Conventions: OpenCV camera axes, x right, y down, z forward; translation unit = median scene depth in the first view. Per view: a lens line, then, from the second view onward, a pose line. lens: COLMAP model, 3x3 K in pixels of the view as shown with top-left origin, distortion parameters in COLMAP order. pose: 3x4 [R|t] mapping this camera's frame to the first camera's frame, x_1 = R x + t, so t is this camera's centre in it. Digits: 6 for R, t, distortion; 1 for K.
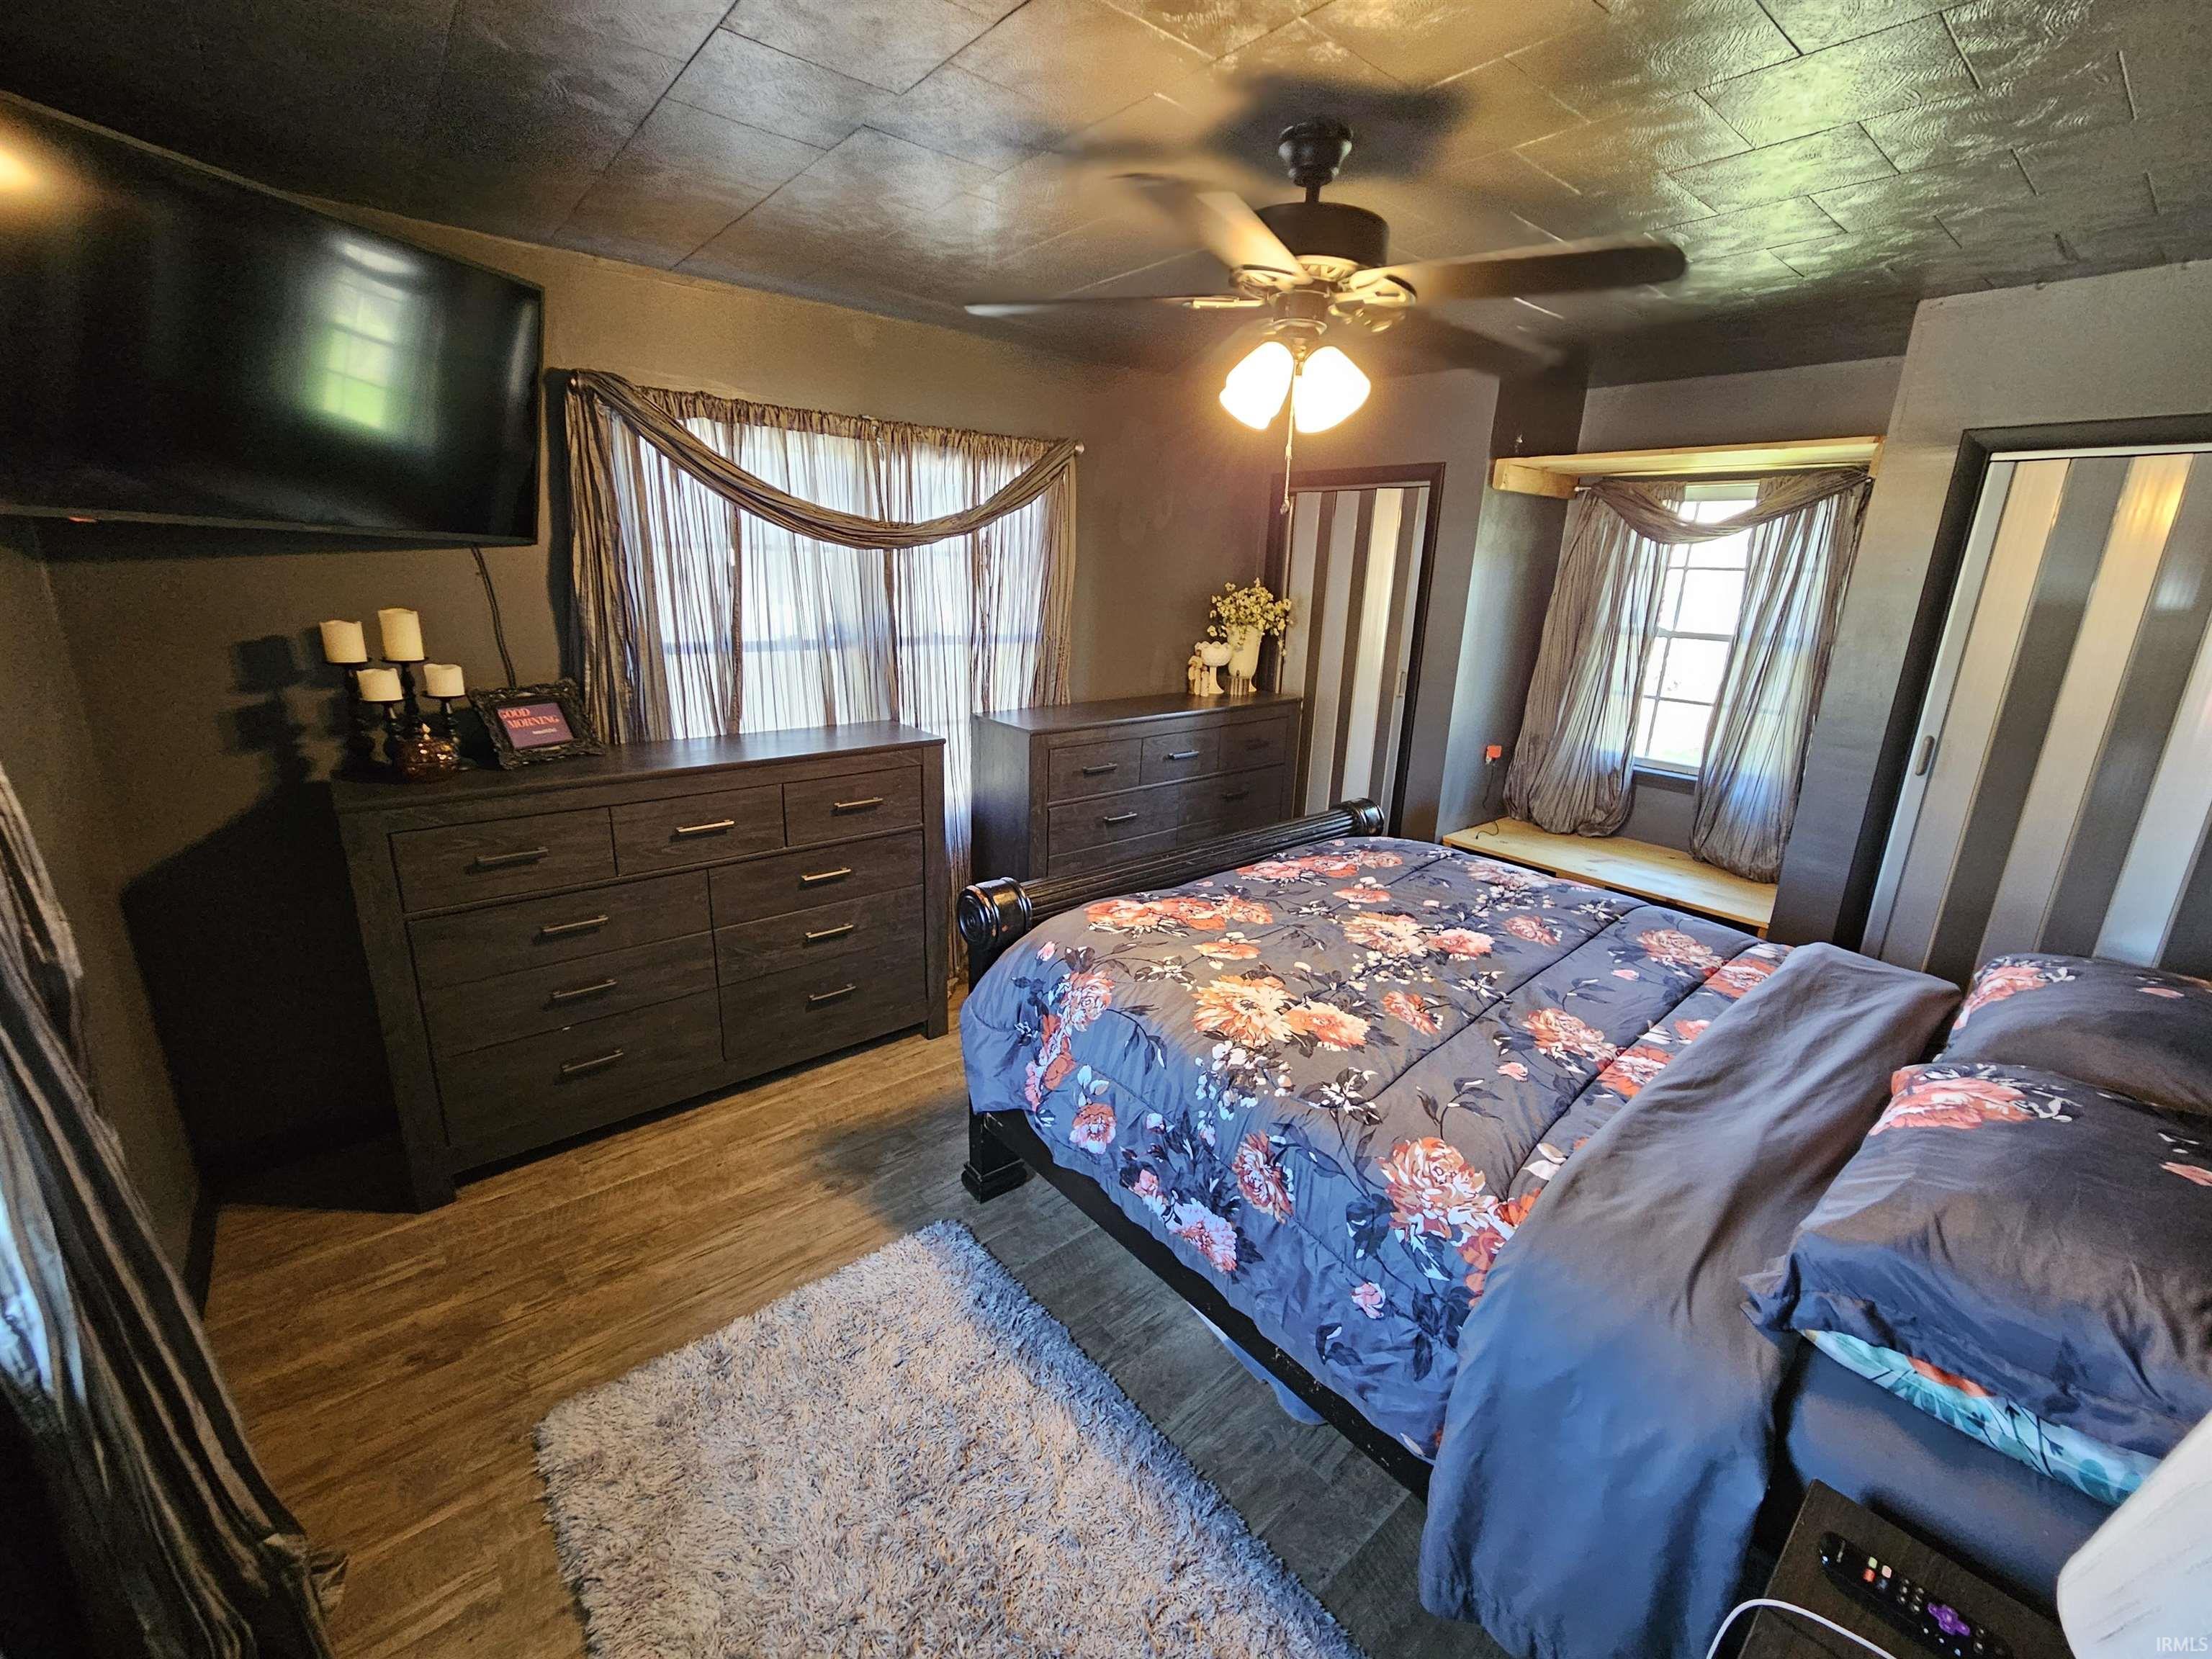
lens RADIAL K [[914.2, 0, 1119.1], [0, 914.2, 819.9], [0, 0, 1]] dist [0.000143, -0.000092]
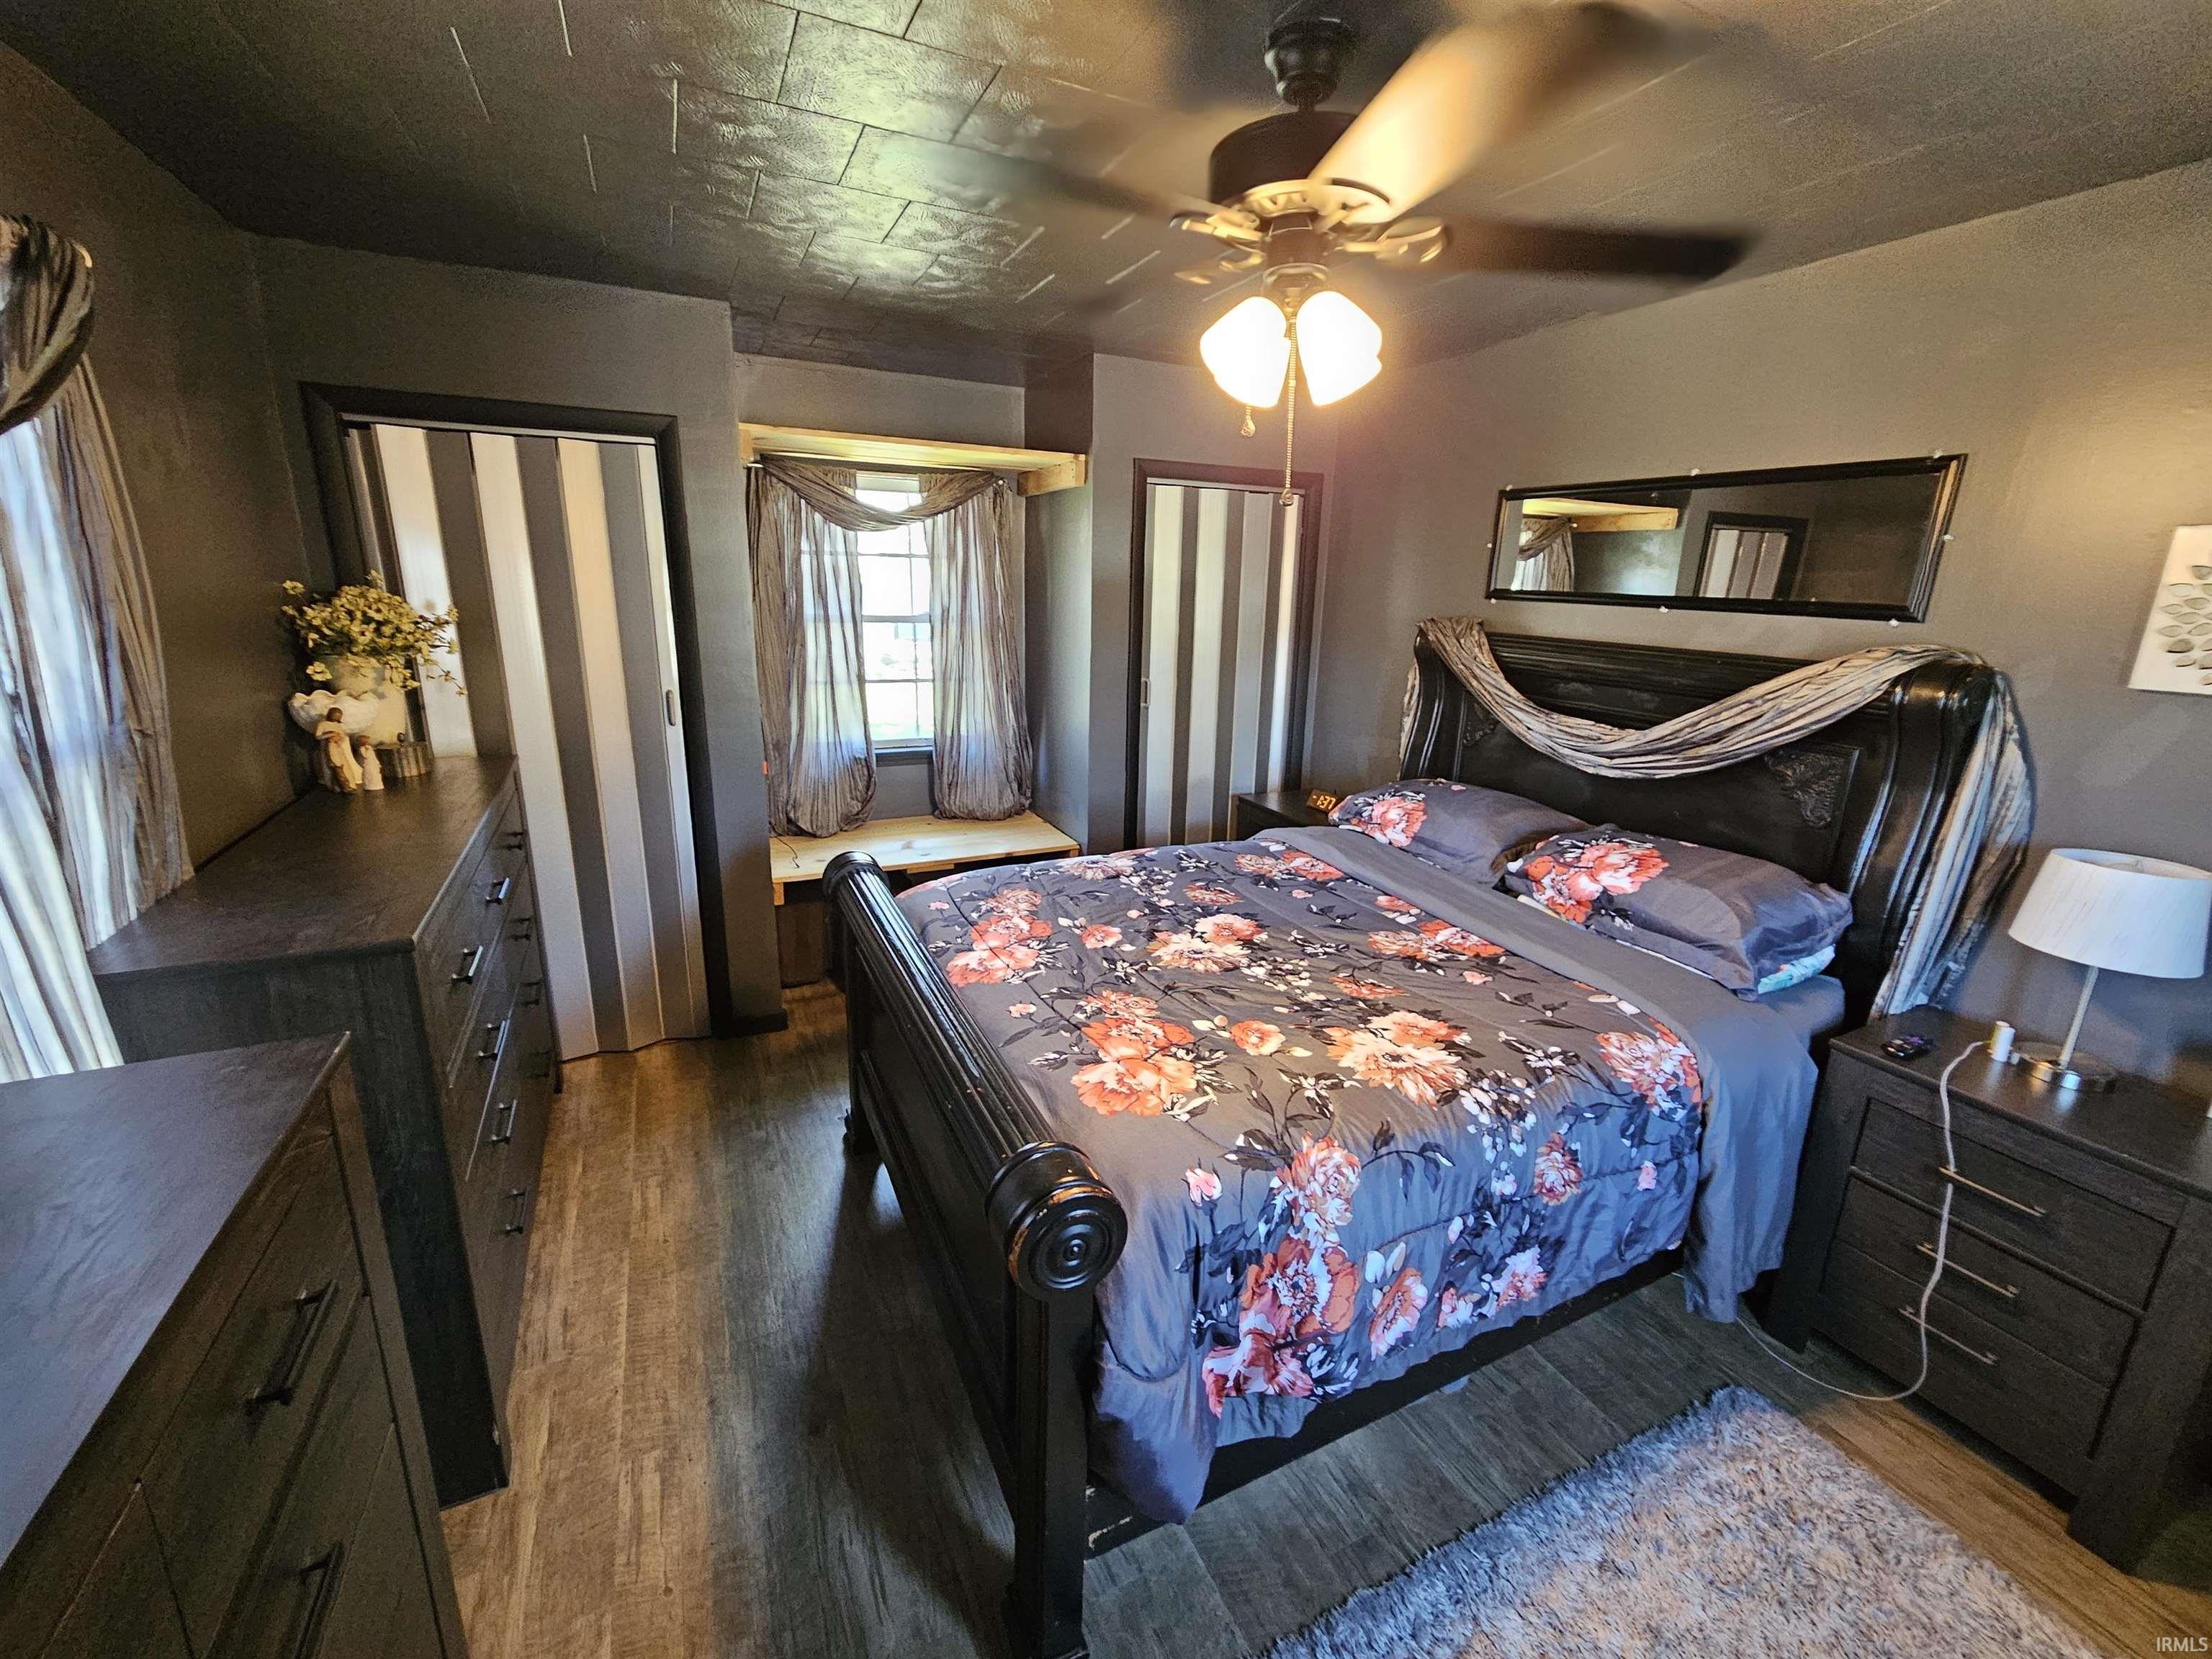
lens RADIAL K [[914.2, 0, 1119.1], [0, 914.2, 819.9], [0, 0, 1]] dist [0.000143, -0.000092]
pose [[0.245688, -0.272989, 0.930115, -0.547733], [0.246419, 0.945593, 0.212441, -0.217578], [-0.937505, 0.177004, 0.299590, 0.734886]]
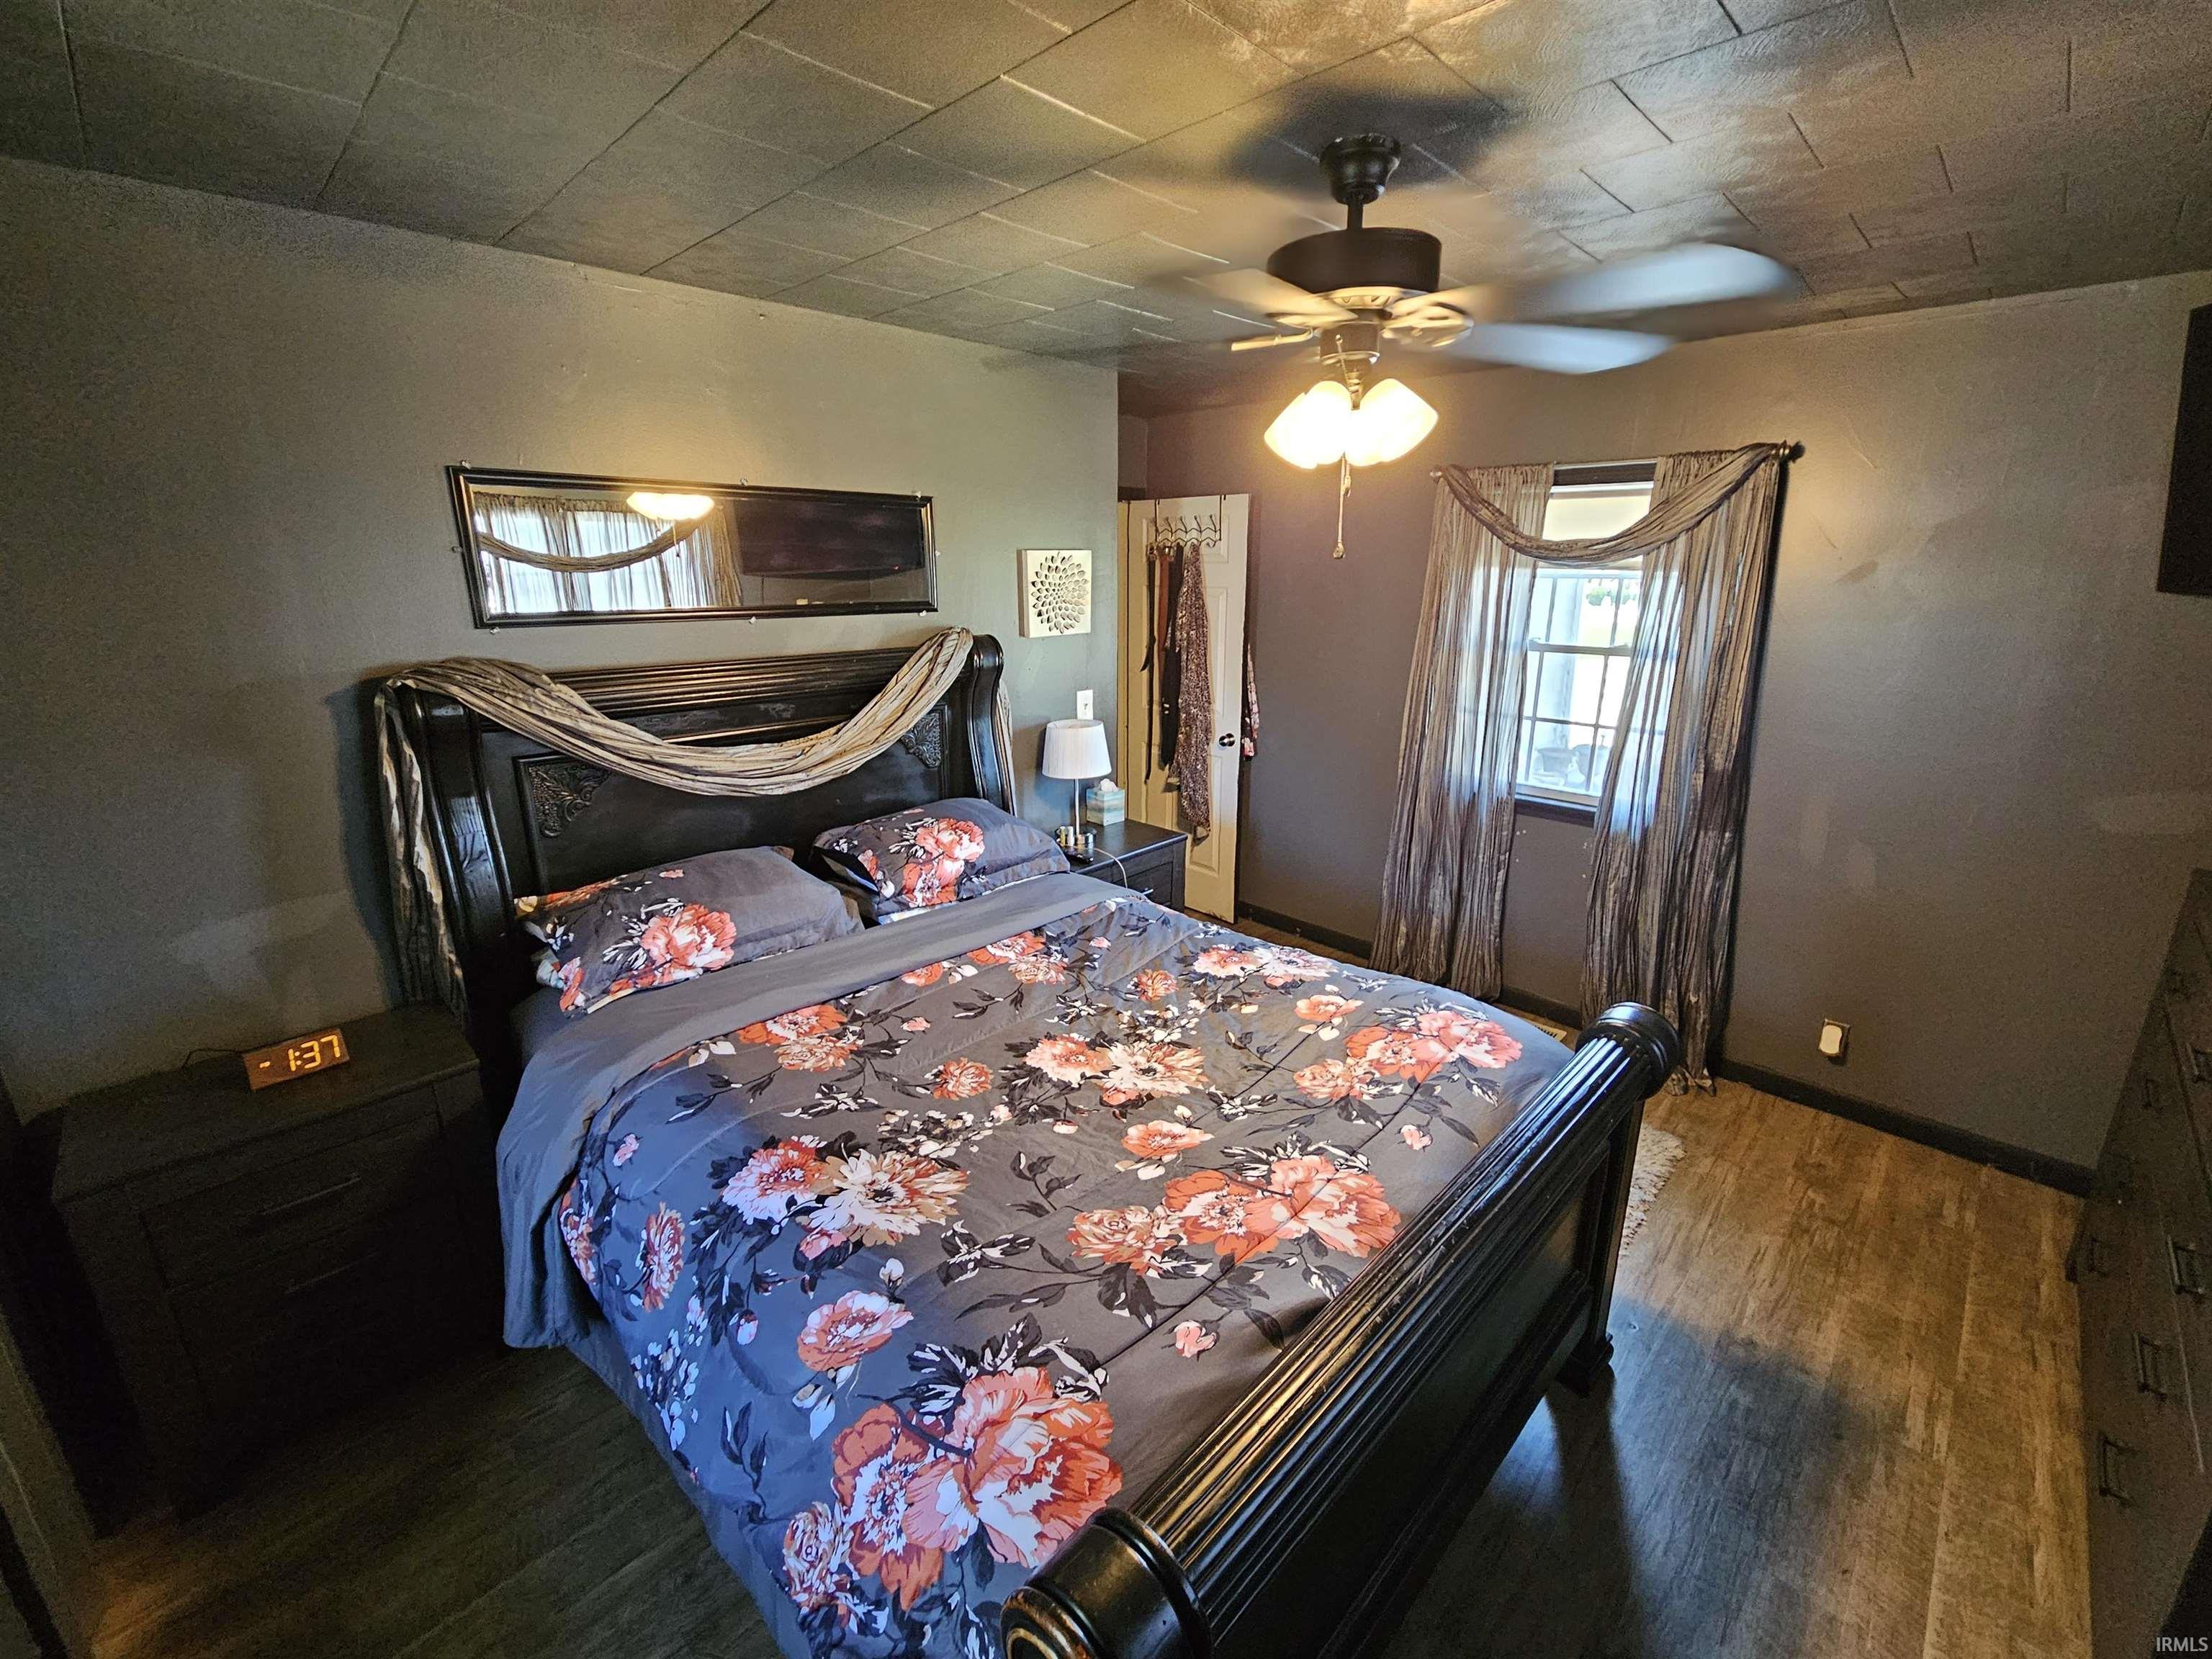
lens RADIAL K [[914.2, 0, 1119.1], [0, 914.2, 819.9], [0, 0, 1]] dist [0.000143, -0.000092]
pose [[-0.995327, -0.003689, -0.096491, 0.381187], [-0.054369, 0.847232, 0.528434, -0.461731], [0.079800, 0.531211, -0.843473, 1.491146]]
